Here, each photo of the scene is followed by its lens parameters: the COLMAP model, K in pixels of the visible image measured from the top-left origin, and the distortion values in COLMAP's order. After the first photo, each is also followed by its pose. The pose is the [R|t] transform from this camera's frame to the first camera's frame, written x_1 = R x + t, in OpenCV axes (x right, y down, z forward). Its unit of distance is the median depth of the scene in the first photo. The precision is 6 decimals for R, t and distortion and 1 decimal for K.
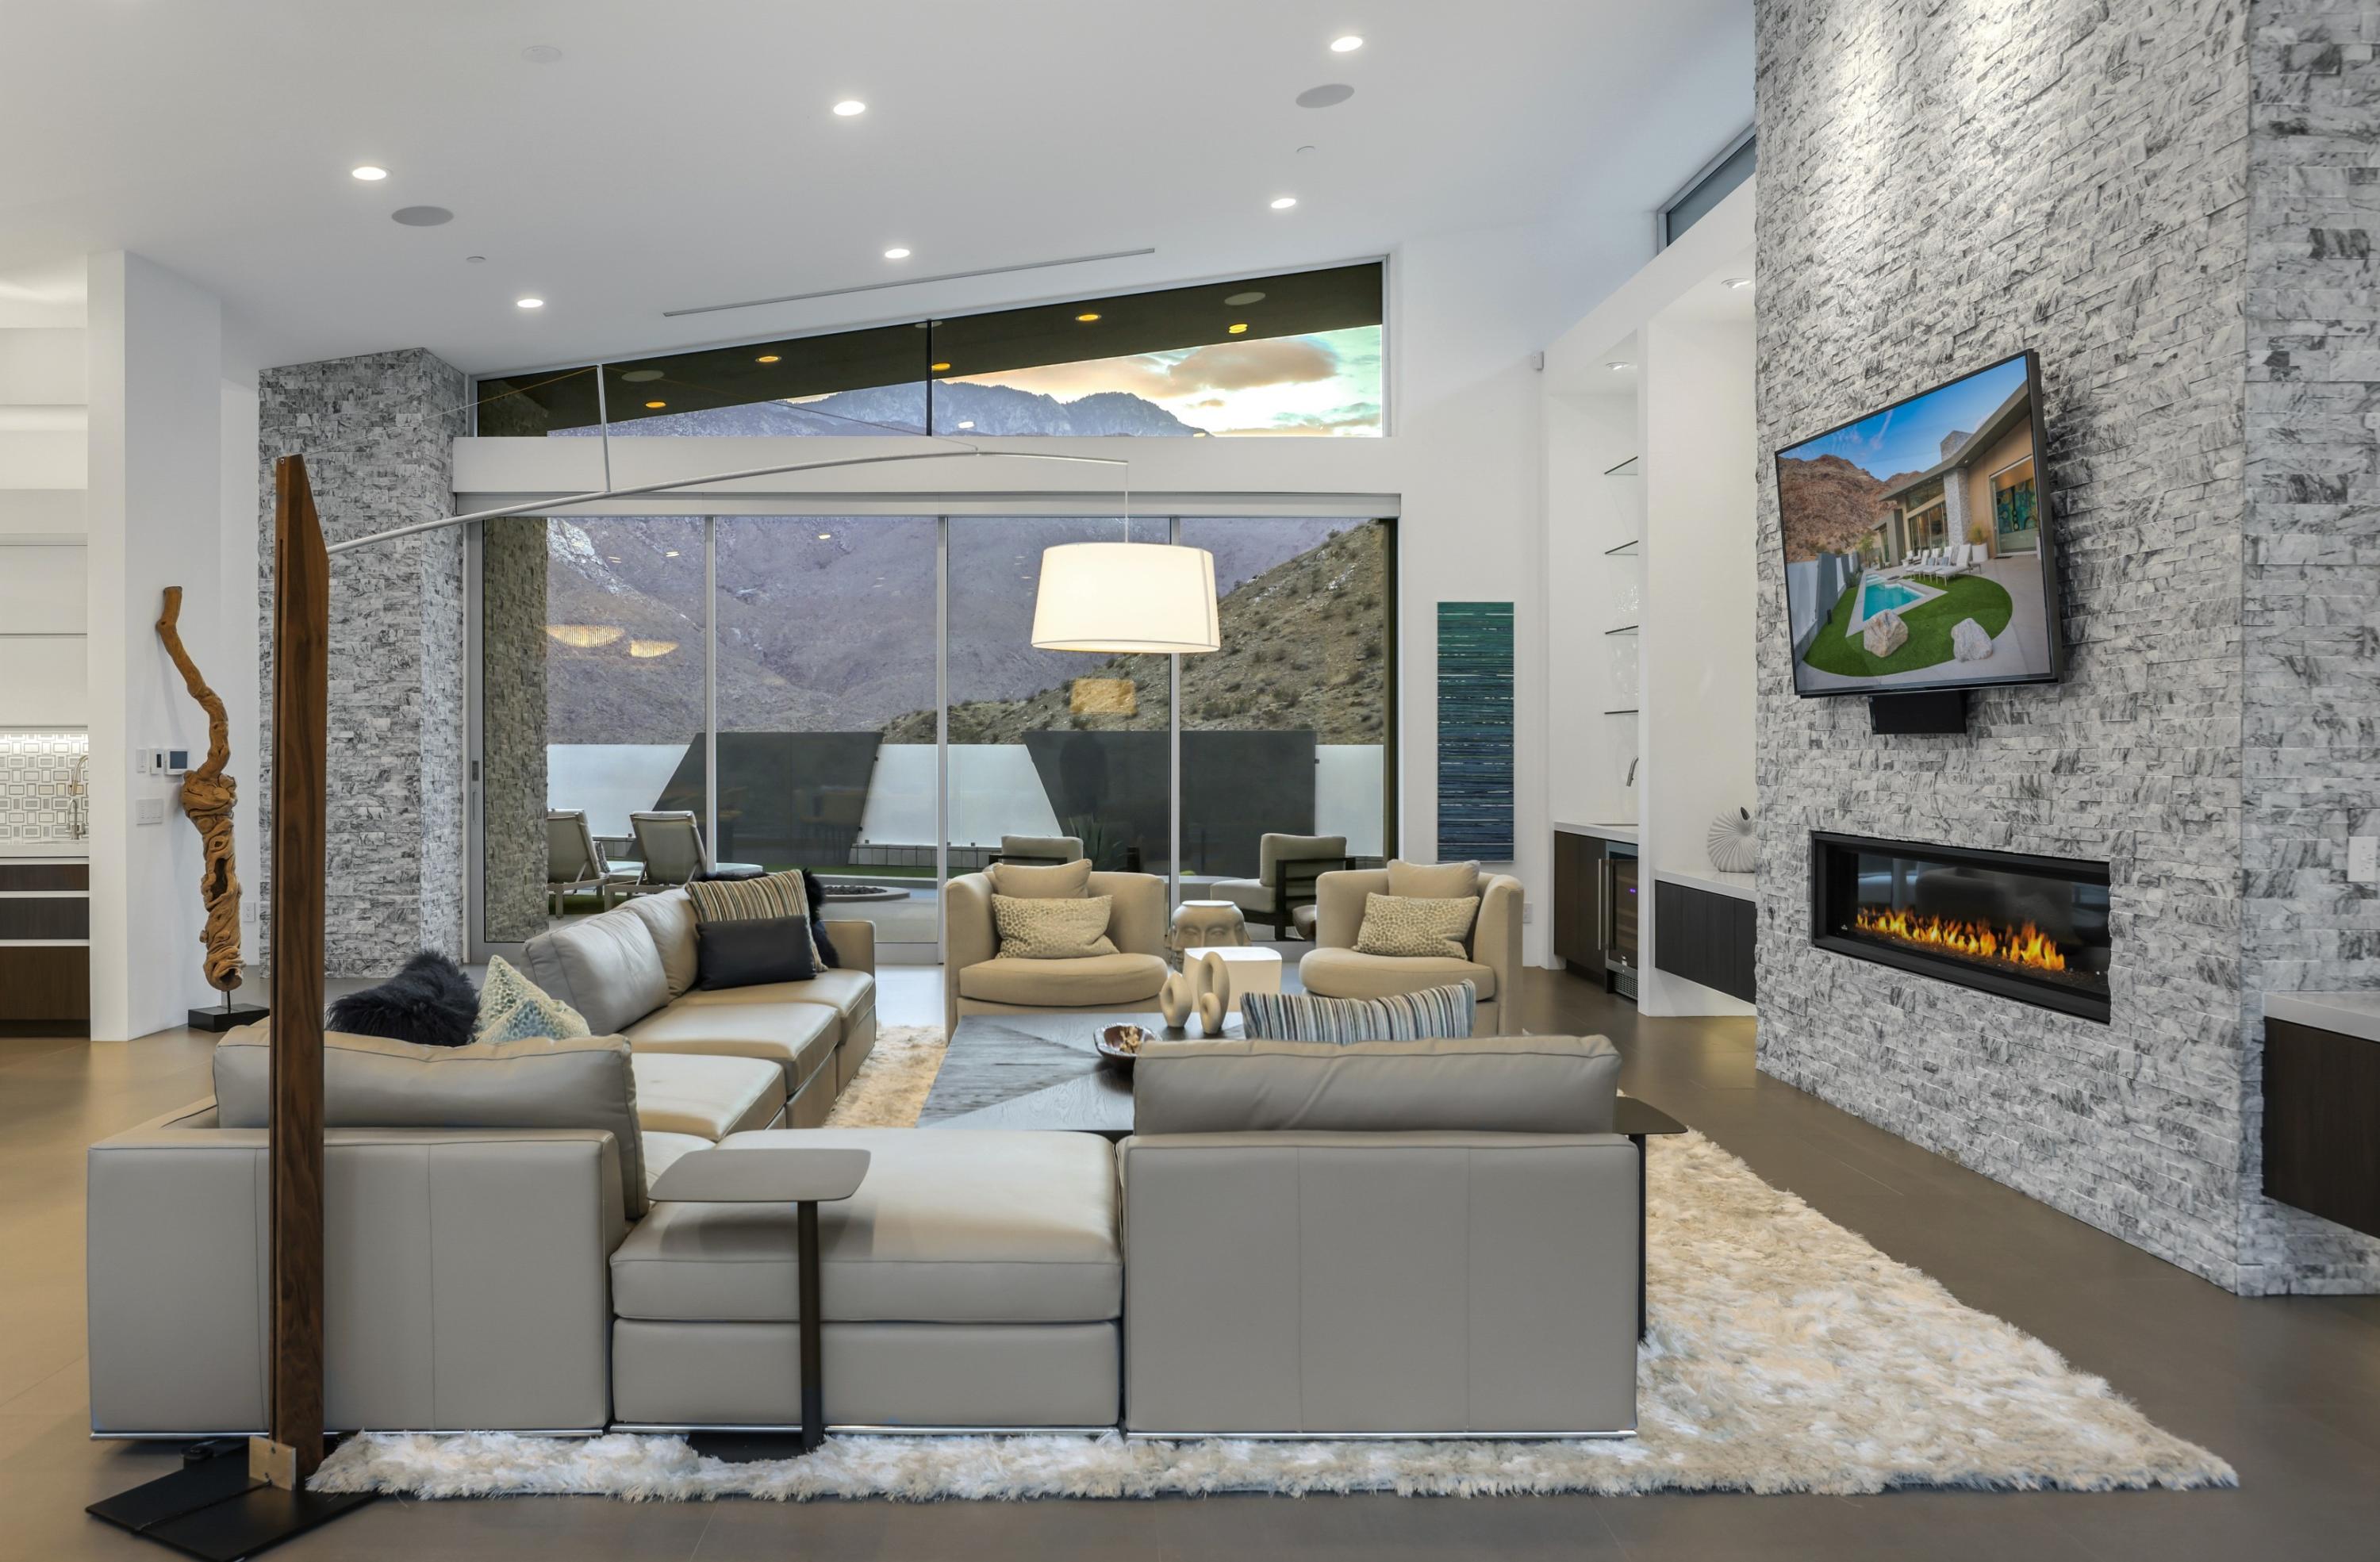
lens RADIAL K [[1629.0, 0, 1086.7], [0, 1629.0, 763.5], [0, 0, 1]] dist [-0.047295, 0.038802]
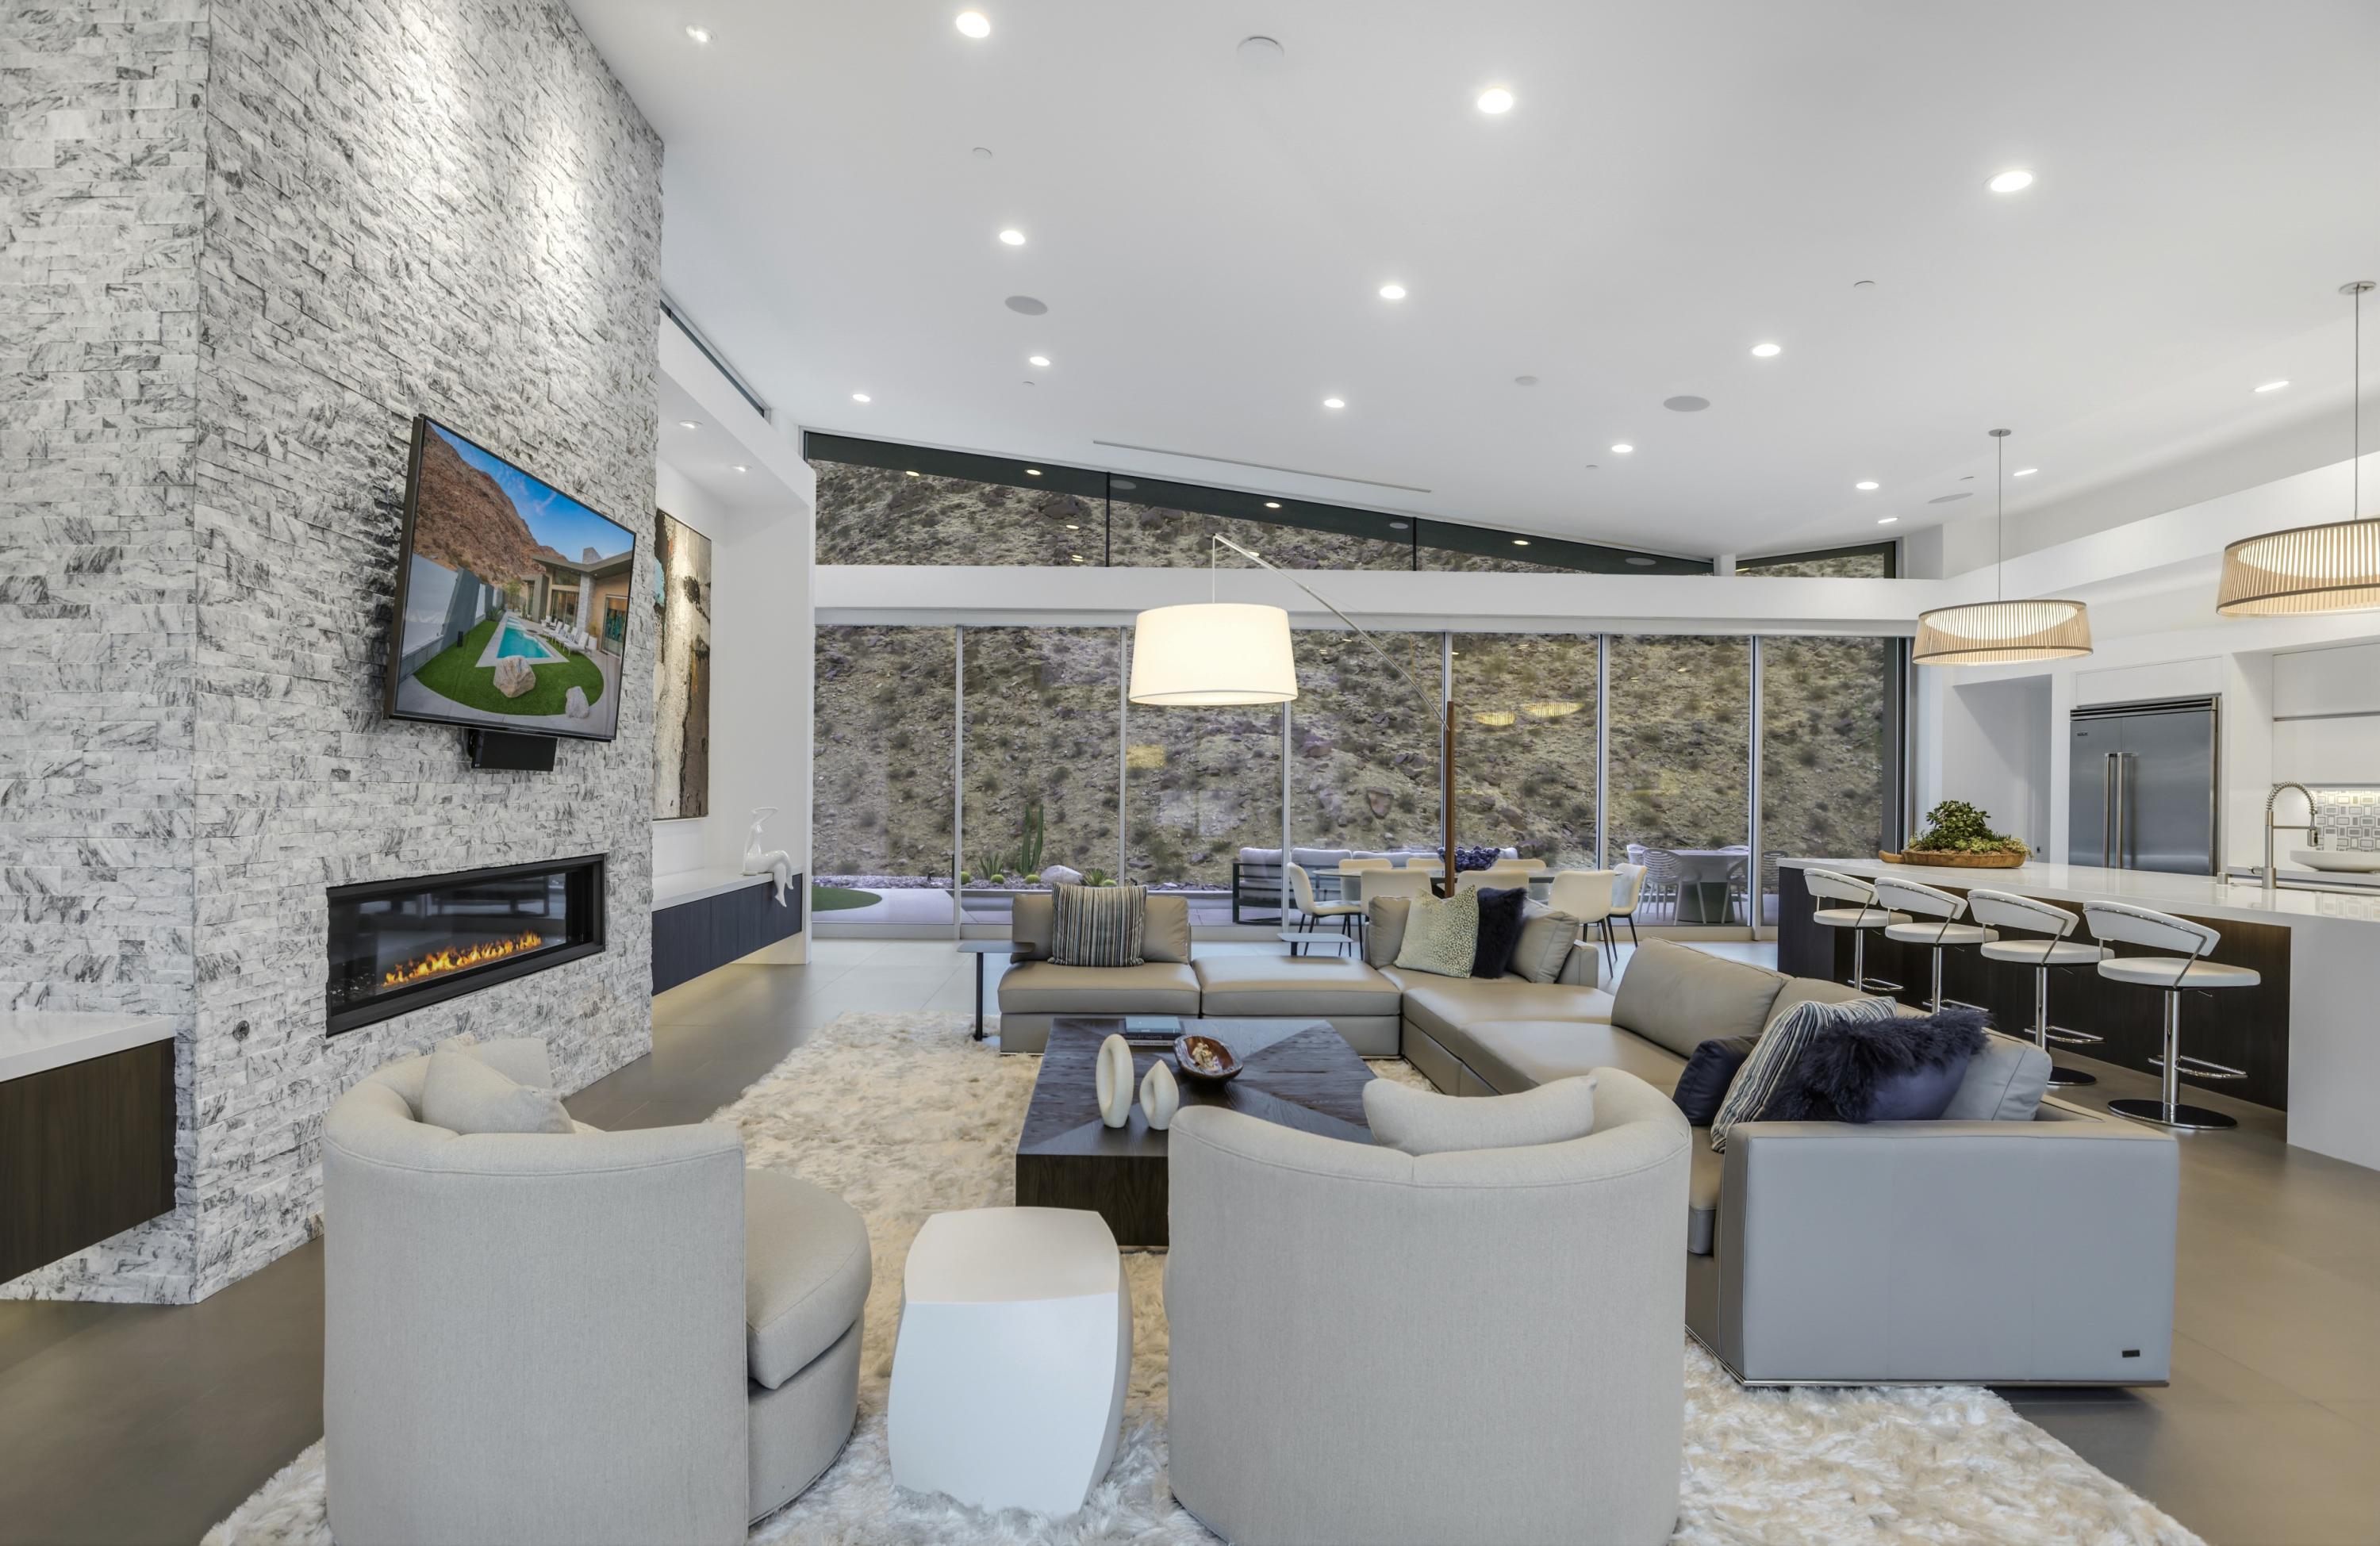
lens RADIAL K [[1154.4, 0, 1123.1], [0, 1154.4, 796.1], [0, 0, 1]] dist [-0.064336, 0.030484]
pose [[-0.999952, -0.008849, 0.004291, 0.082851], [-0.008786, 0.999858, 0.014354, -0.015152], [-0.004417, 0.014316, -0.999888, 1.801407]]
